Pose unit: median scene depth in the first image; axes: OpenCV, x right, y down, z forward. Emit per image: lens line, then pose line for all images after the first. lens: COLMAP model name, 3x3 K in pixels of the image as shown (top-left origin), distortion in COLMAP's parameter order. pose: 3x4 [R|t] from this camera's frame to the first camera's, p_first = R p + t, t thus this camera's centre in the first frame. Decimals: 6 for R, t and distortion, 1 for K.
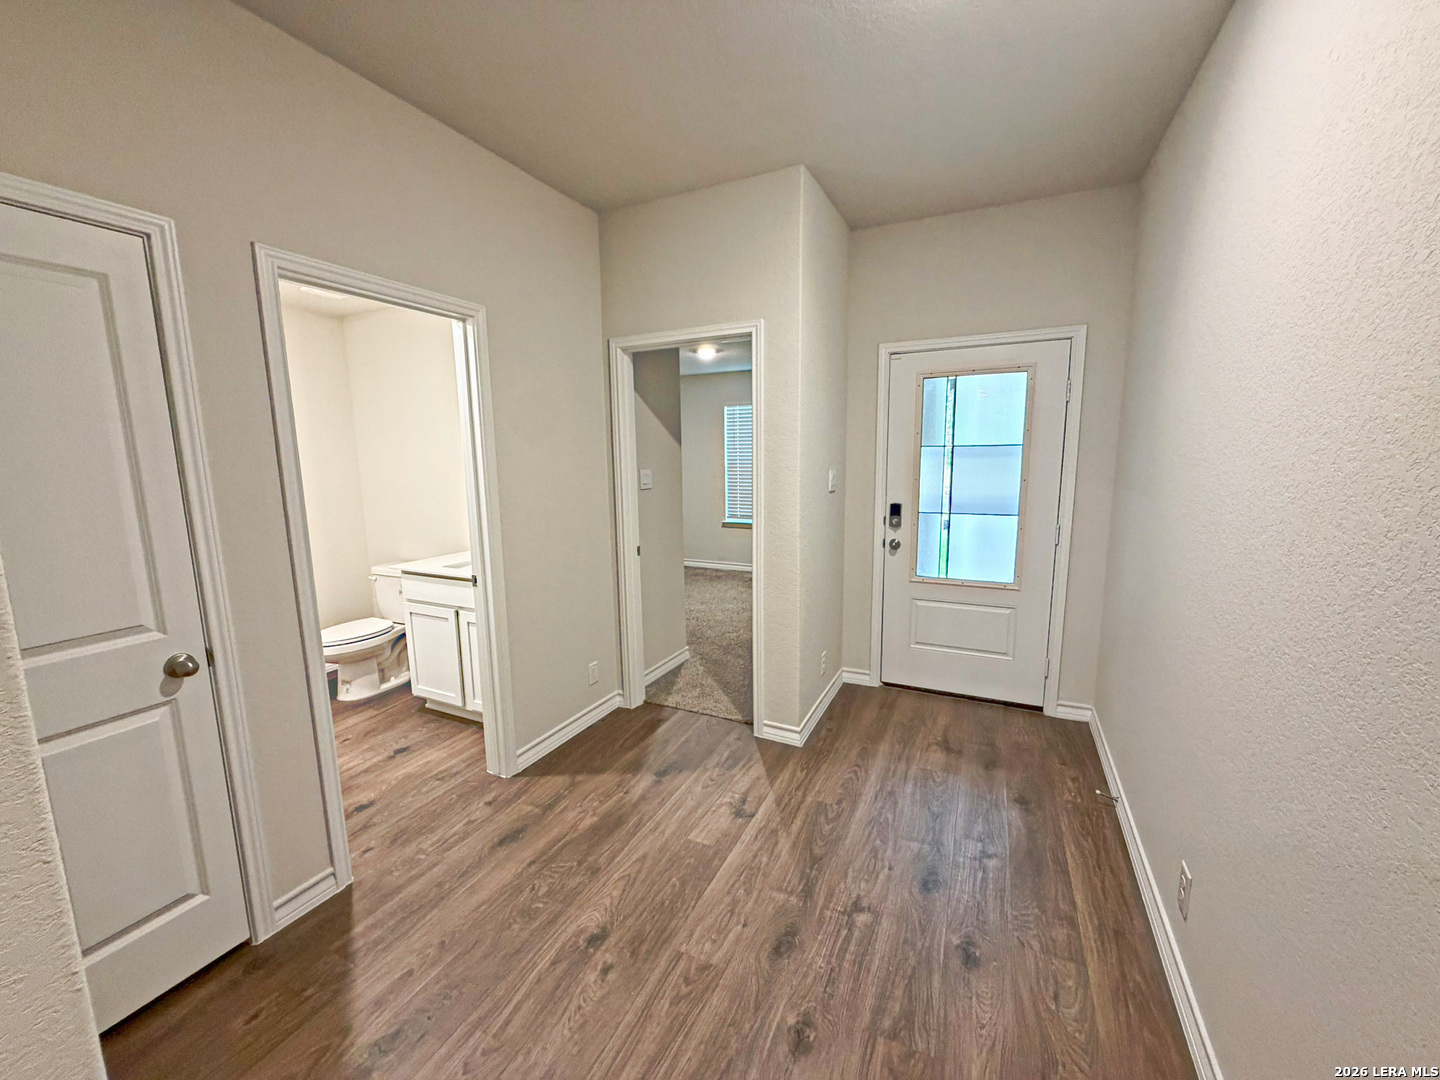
lens RADIAL K [[578.5, 0, 721.9], [0, 578.5, 541.7], [0, 0, 1]] dist [0.000180, 0.000273]
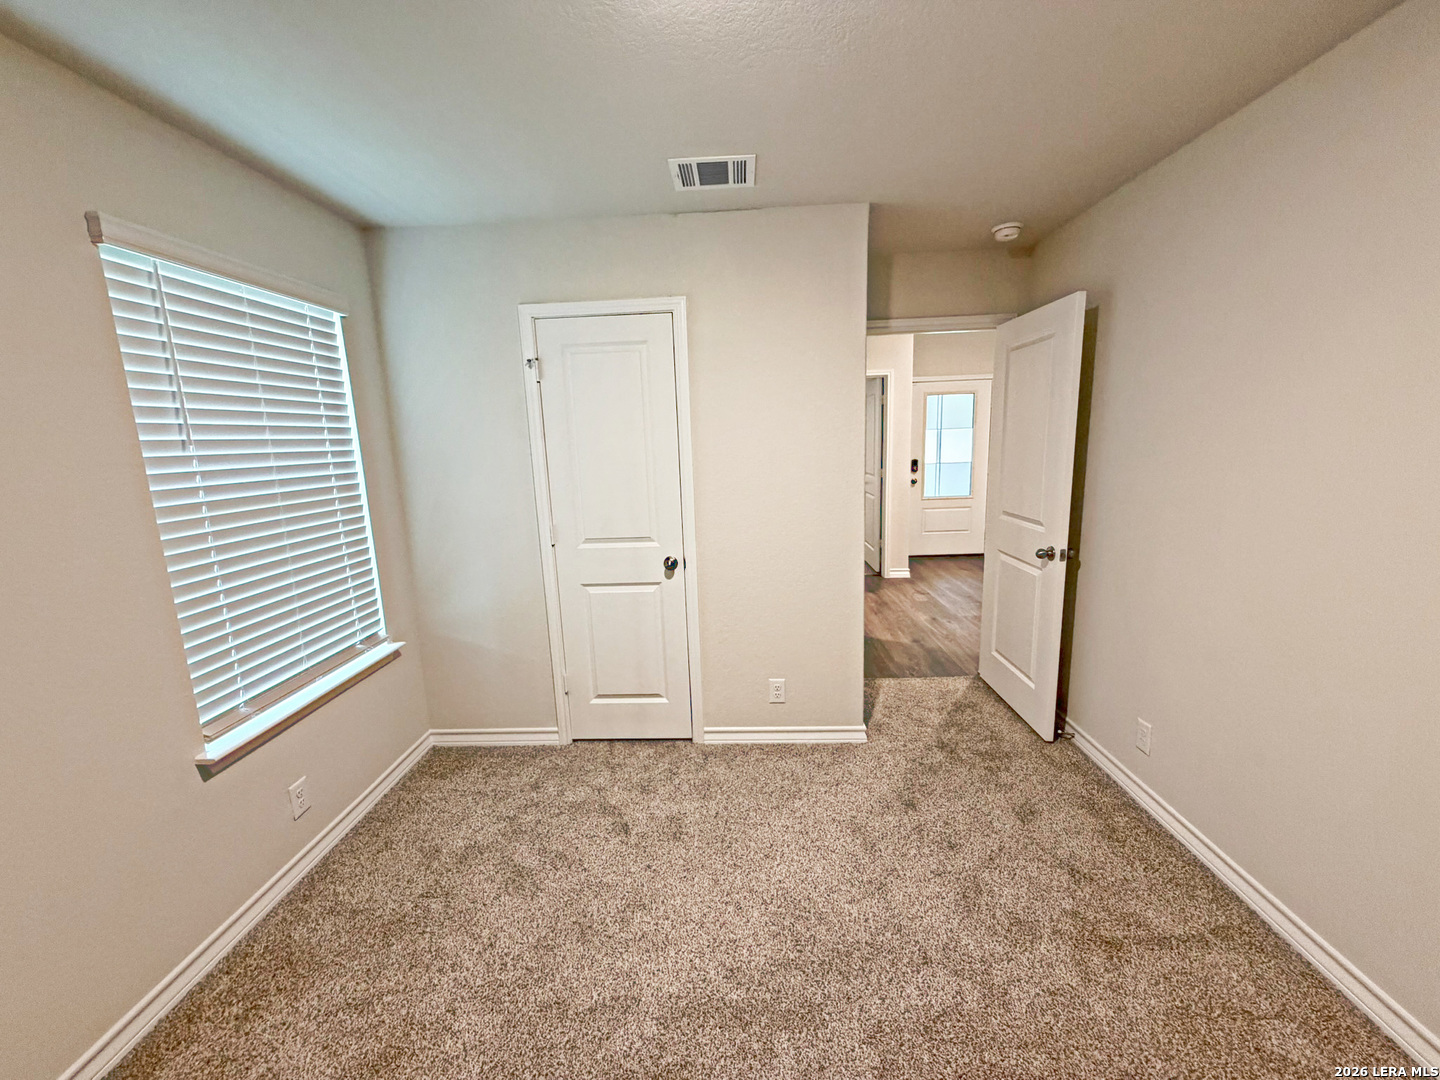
lens RADIAL K [[578.5, 0, 721.9], [0, 578.5, 541.7], [0, 0, 1]] dist [0.000180, 0.000273]
pose [[0.922972, -0.100440, 0.371531, -1.271149], [0.088806, 0.994875, 0.048341, 0.068282], [-0.374482, -0.011623, 0.927161, -0.681911]]
